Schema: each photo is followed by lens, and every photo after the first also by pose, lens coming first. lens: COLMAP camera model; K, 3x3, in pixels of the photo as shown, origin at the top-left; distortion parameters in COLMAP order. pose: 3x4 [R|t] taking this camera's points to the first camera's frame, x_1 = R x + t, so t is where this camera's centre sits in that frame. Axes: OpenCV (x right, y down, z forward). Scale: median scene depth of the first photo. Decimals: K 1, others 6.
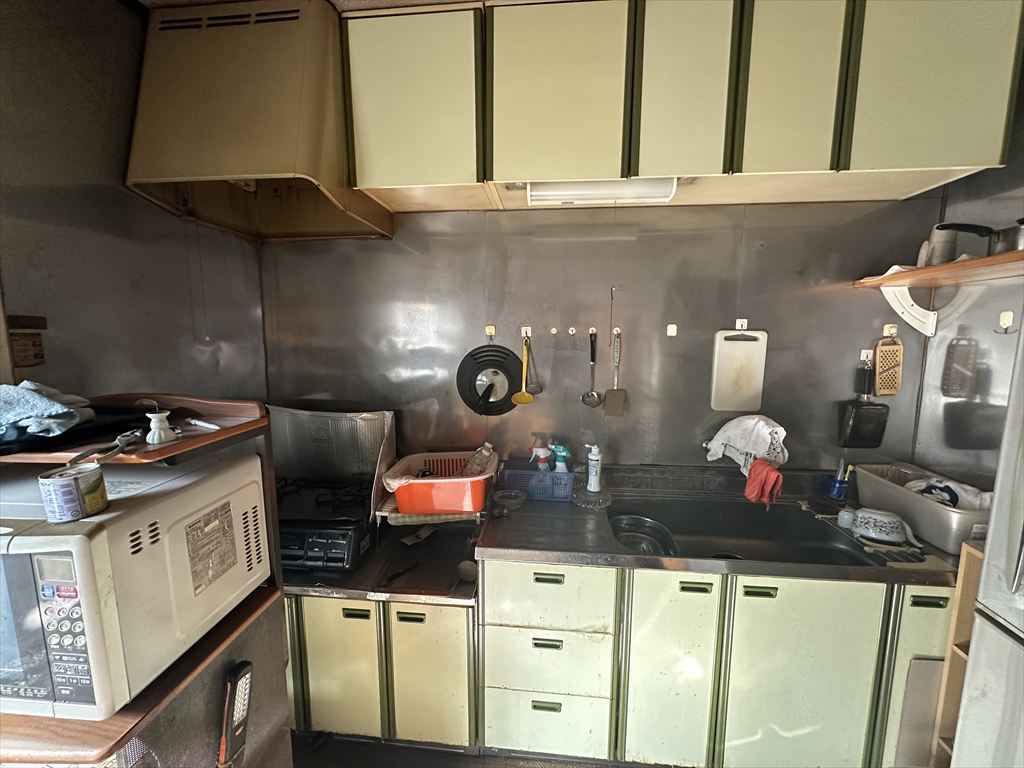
lens RADIAL K [[408.6, 0, 514.8], [0, 408.6, 385.7], [0, 0, 1]] dist [-0.011485, 0.000122]
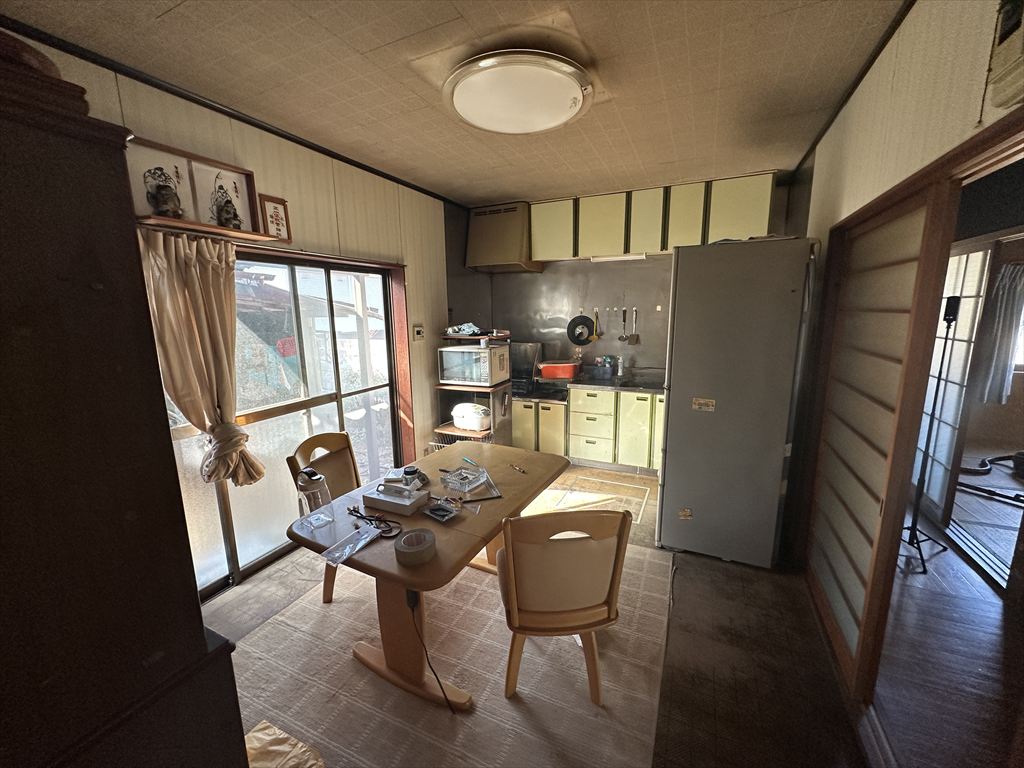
lens RADIAL K [[408.6, 0, 514.4], [0, 408.6, 383.9], [0, 0, 1]] dist [-0.011485, 0.000122]
pose [[0.943013, 0.043781, -0.329864, 0.435161], [-0.024960, 0.997821, 0.061078, 0.188286], [0.331819, -0.049364, 0.942050, -1.617001]]
